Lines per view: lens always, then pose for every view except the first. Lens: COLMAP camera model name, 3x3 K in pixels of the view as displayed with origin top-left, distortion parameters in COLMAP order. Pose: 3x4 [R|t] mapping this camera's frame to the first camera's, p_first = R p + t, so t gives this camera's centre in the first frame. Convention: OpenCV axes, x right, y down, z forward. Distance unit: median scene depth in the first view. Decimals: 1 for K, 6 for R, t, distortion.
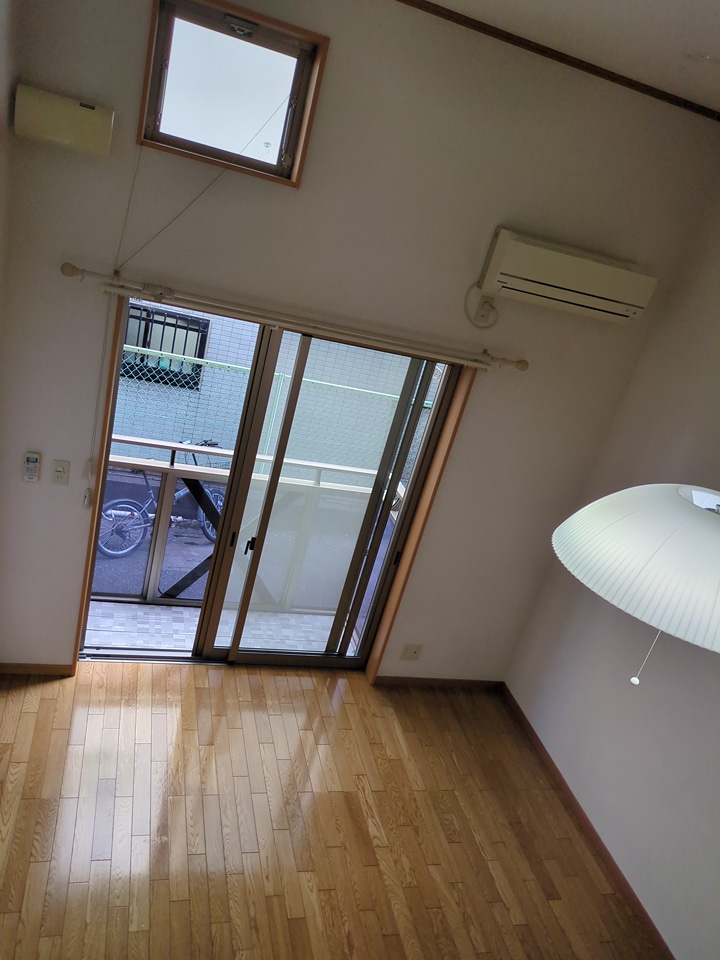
lens RADIAL K [[713.7, 0, 357.4], [0, 713.7, 492.0], [0, 0, 1]] dist [0.036069, -0.009079]
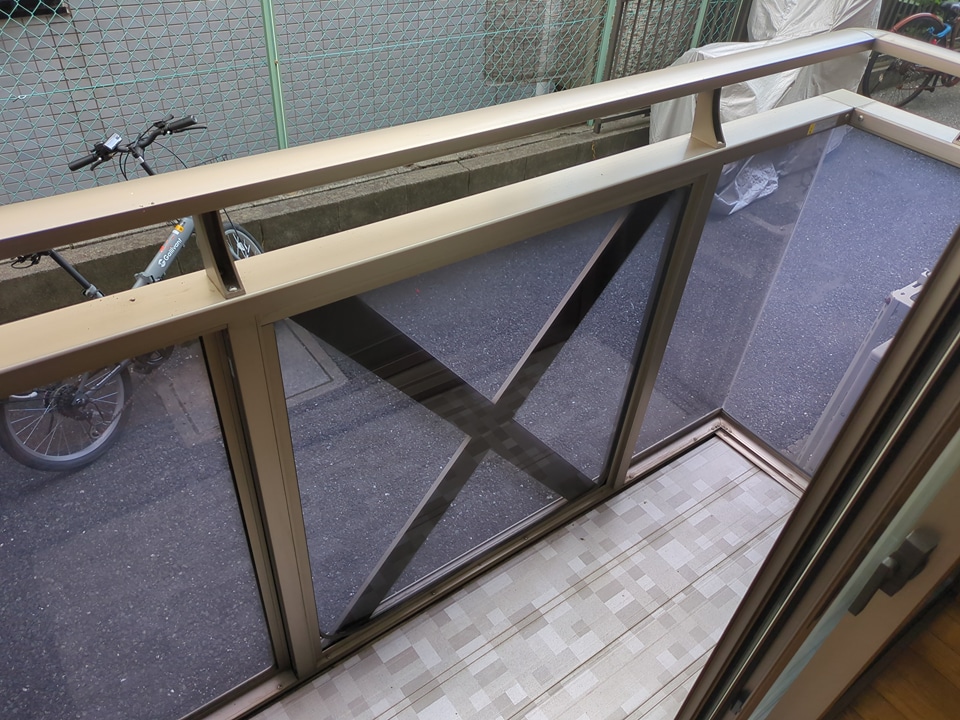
lens RADIAL K [[713.7, 0, 480.0], [0, 713.7, 360.0], [0, 0, 1]] dist [0.036069, -0.009079]
pose [[0.912972, -0.380545, 0.147201, -0.251593], [0.305782, 0.876986, 0.370667, -0.079698], [-0.270148, -0.293397, 0.917027, 0.851723]]
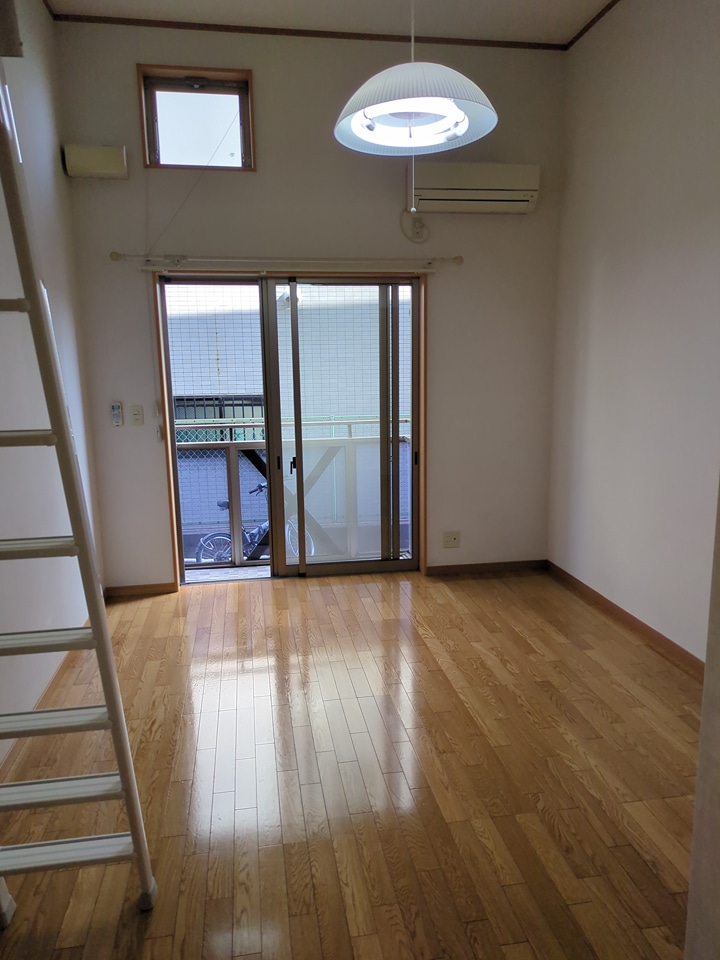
lens RADIAL K [[711.7, 0, 362.4], [0, 711.7, 497.9], [0, 0, 1]] dist [0.063202, -0.004177]
pose [[0.959935, -0.244796, -0.136381, 0.131733], [0.206880, 0.947368, -0.244324, 0.492140], [0.189013, 0.206321, 0.960055, -0.178854]]
